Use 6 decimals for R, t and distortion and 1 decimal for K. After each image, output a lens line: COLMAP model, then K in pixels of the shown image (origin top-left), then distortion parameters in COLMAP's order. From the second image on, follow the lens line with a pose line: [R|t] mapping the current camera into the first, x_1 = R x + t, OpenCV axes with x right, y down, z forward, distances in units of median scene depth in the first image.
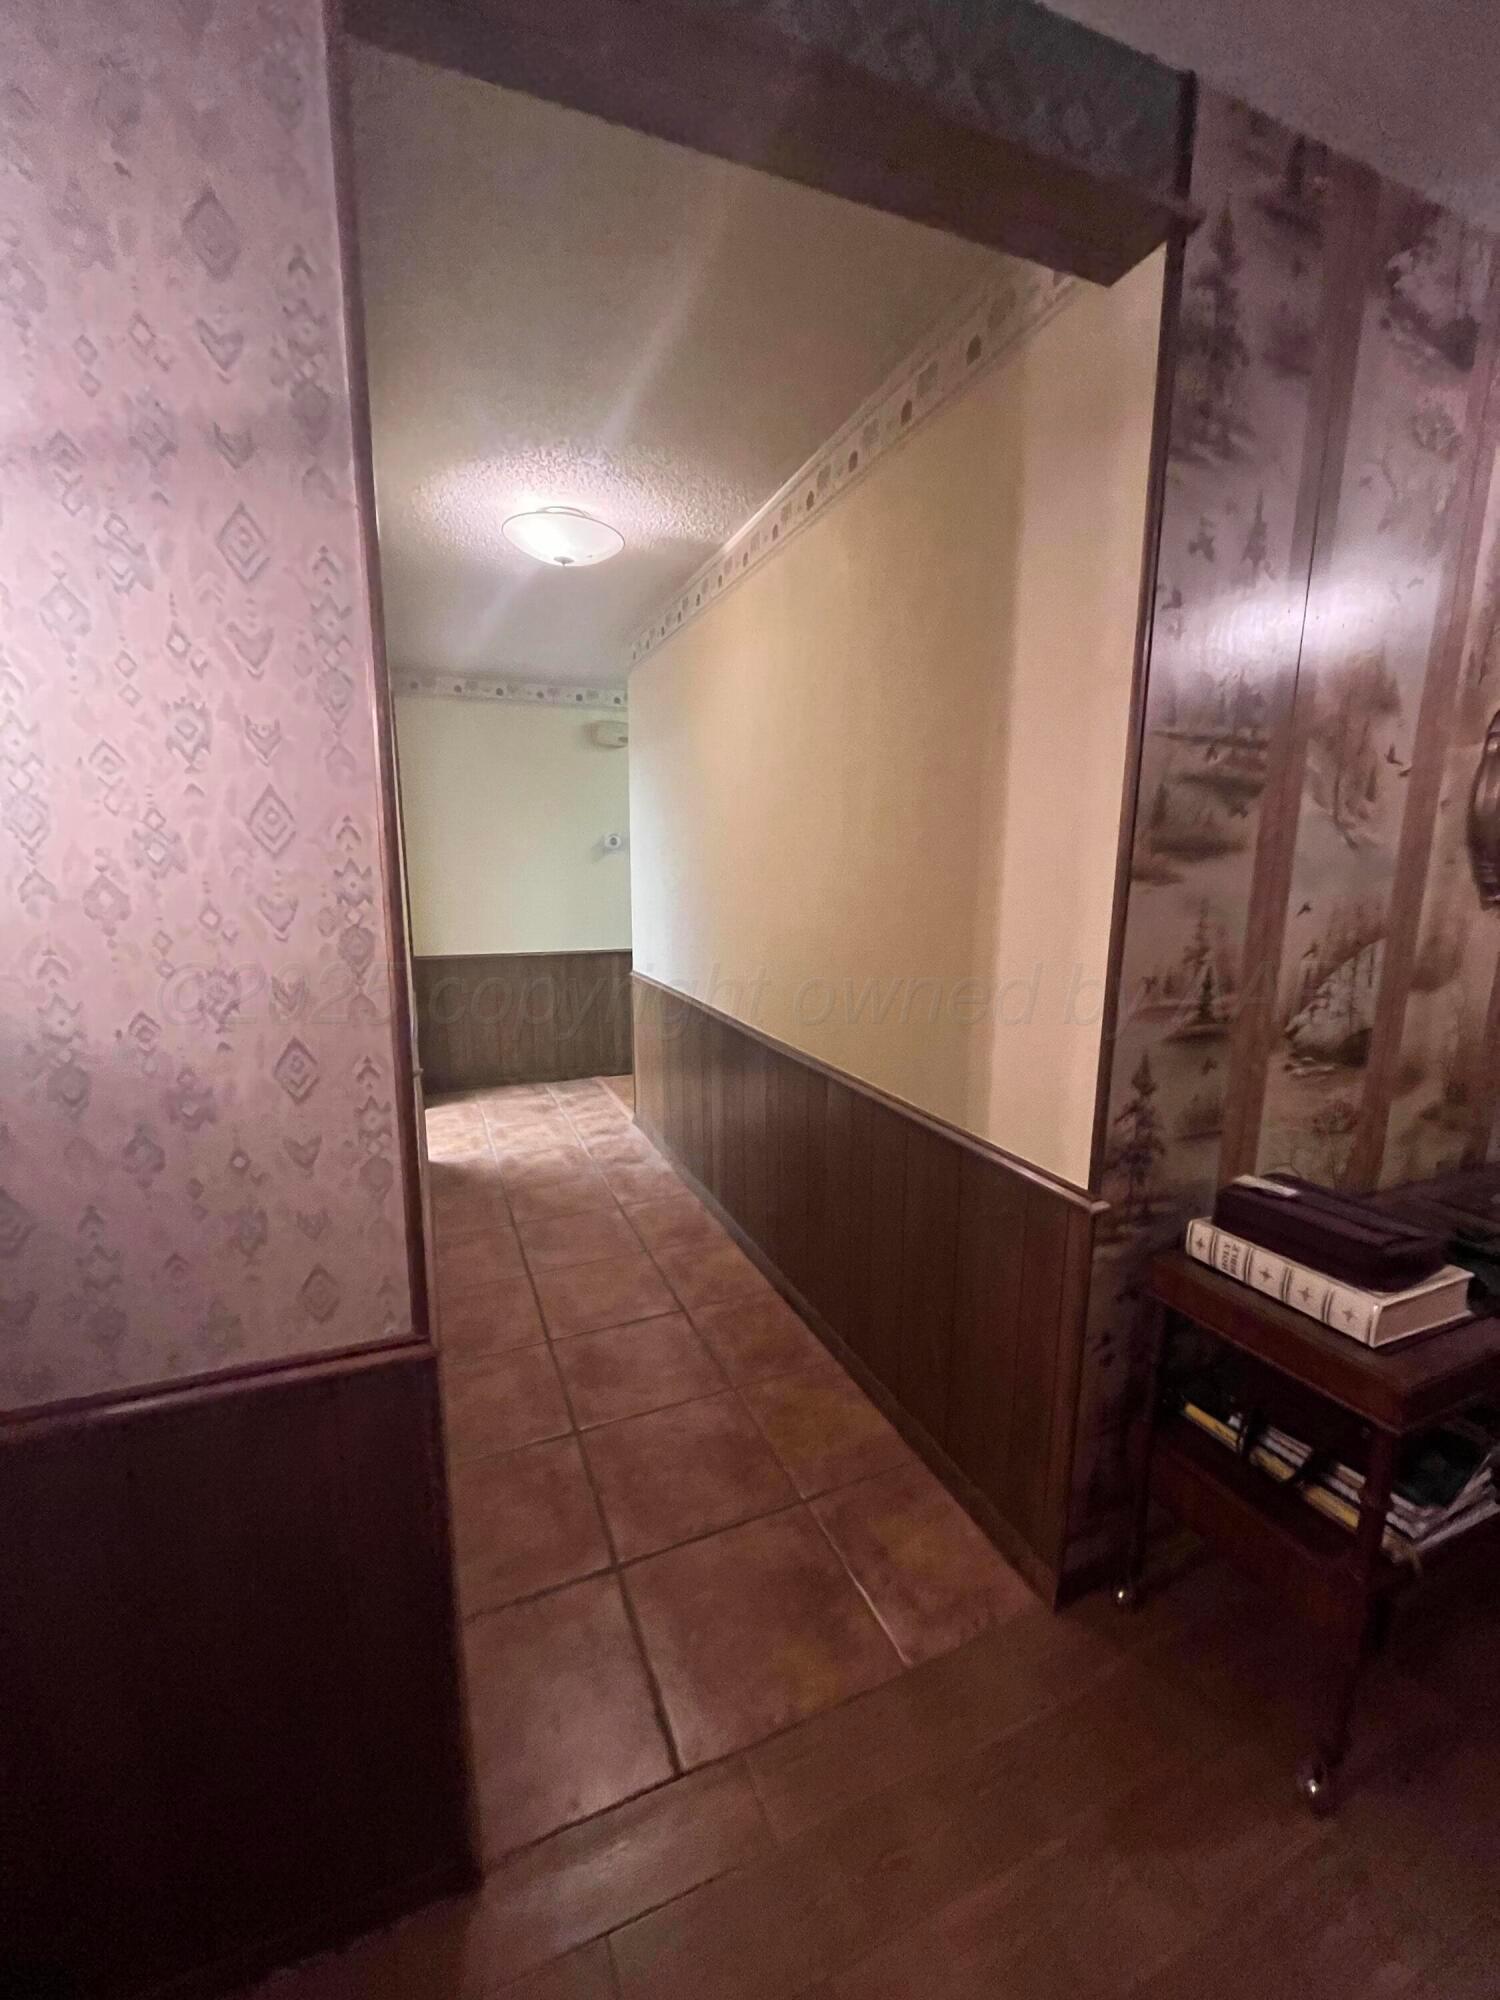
lens RADIAL K [[811.8, 0, 750.0], [0, 811.8, 1000.0], [0, 0, 1]] dist [-0.003490, 0.000156]
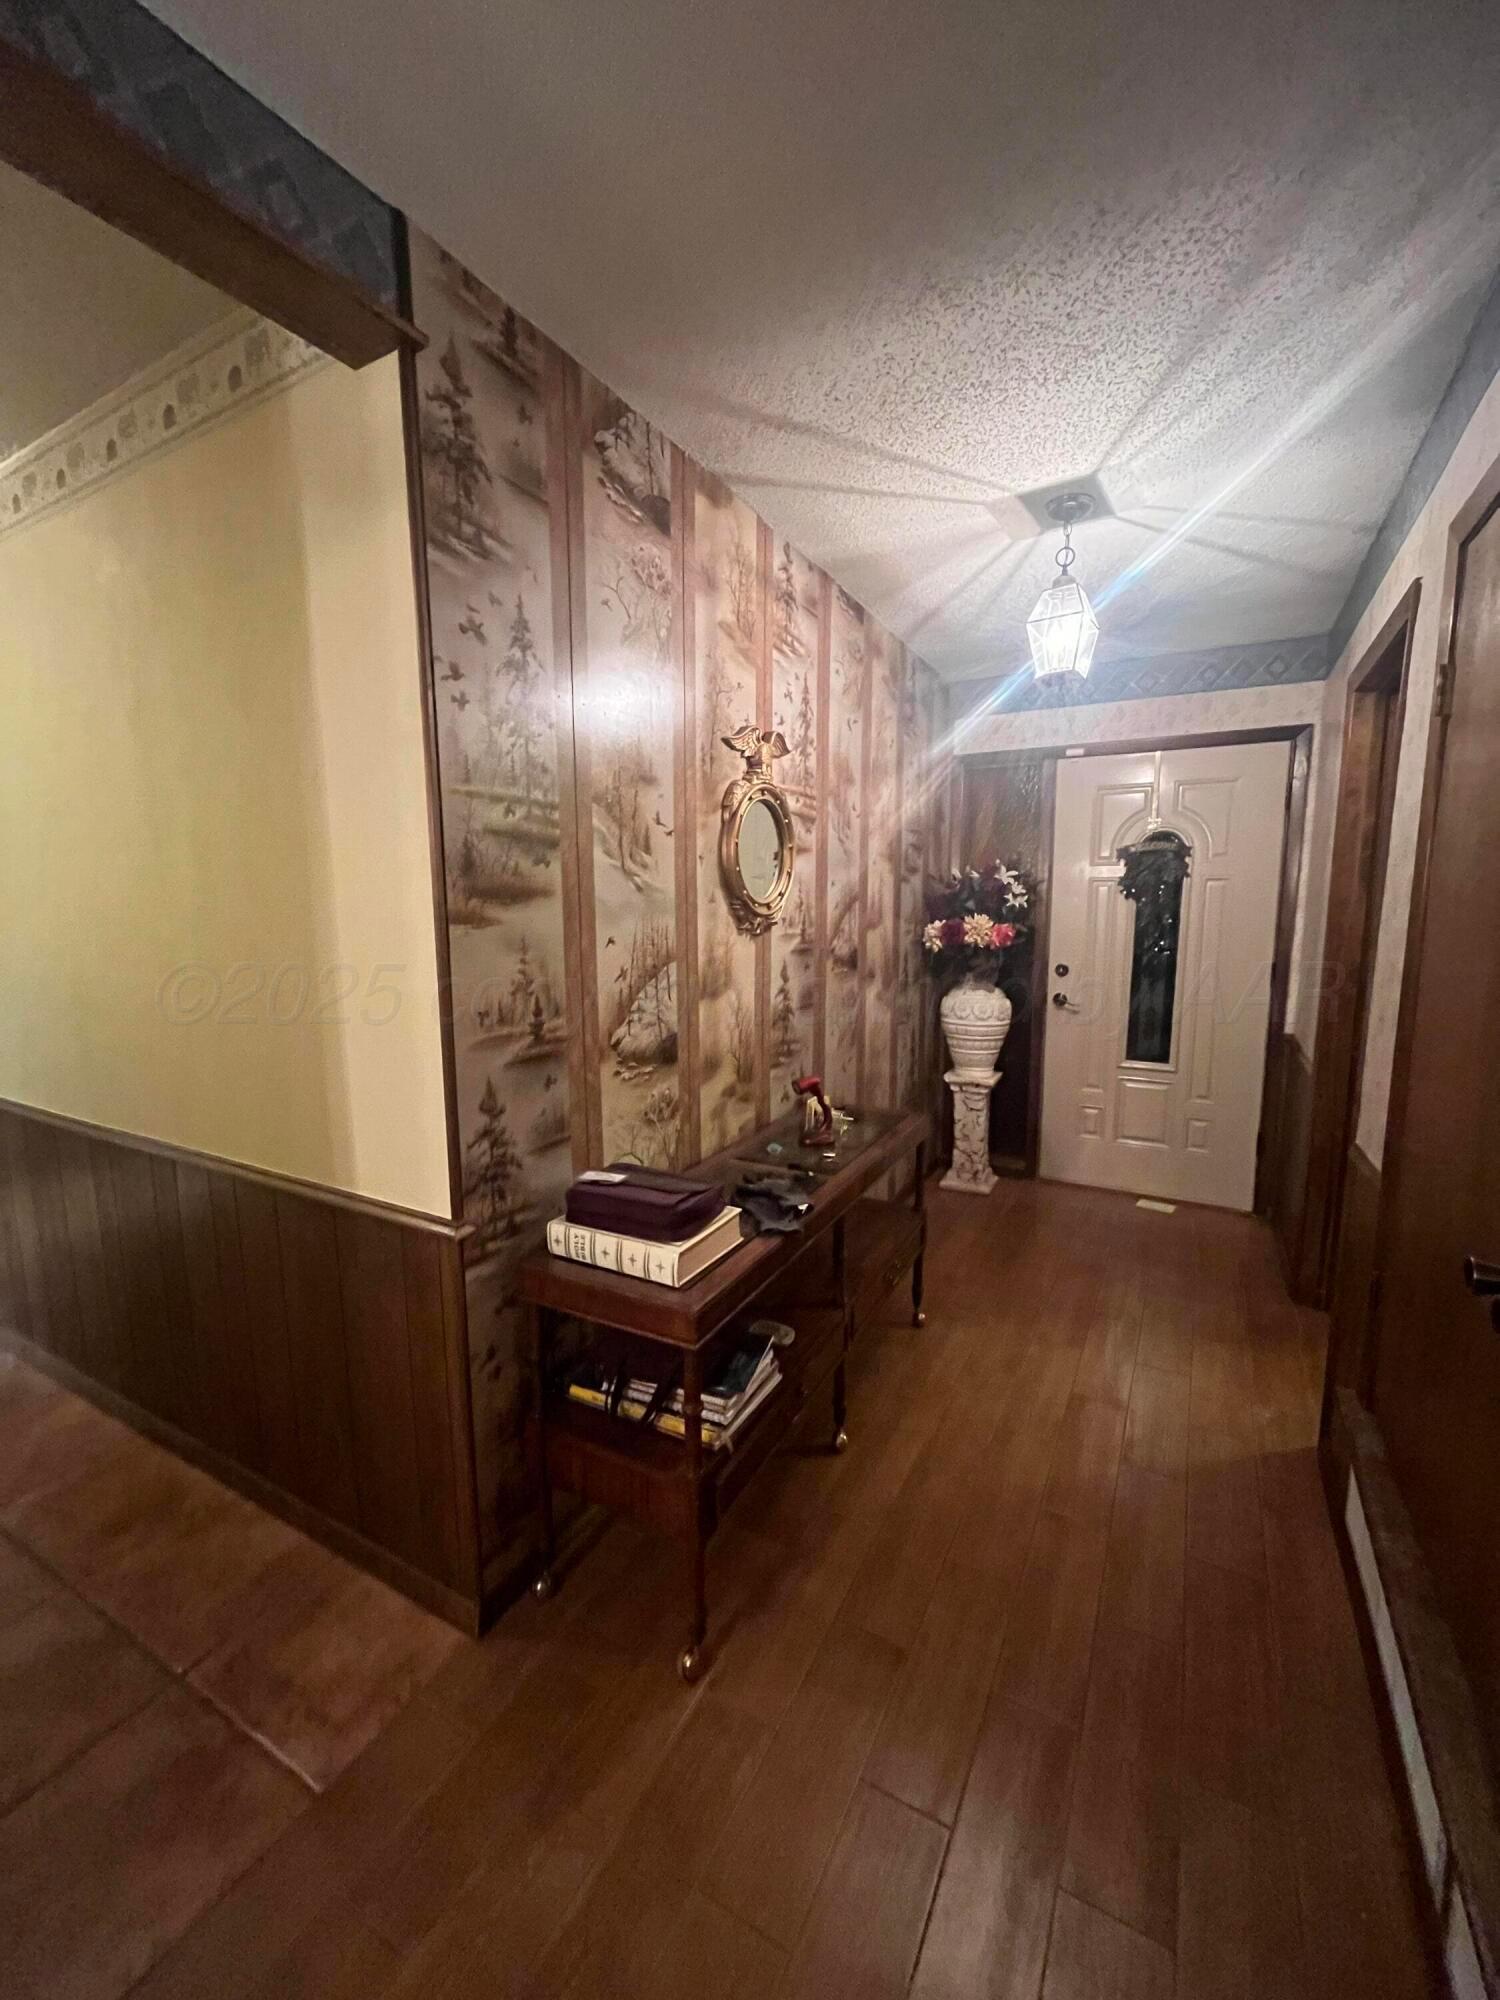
lens RADIAL K [[810.9, 0, 750.0], [0, 810.9, 1000.0], [0, 0, 1]] dist [0.002871, -0.000135]
pose [[0.786096, -0.087926, 0.611819, 0.104795], [0.113721, 0.993507, -0.003336, 0.001948], [-0.607553, 0.072199, 0.790991, -0.081685]]
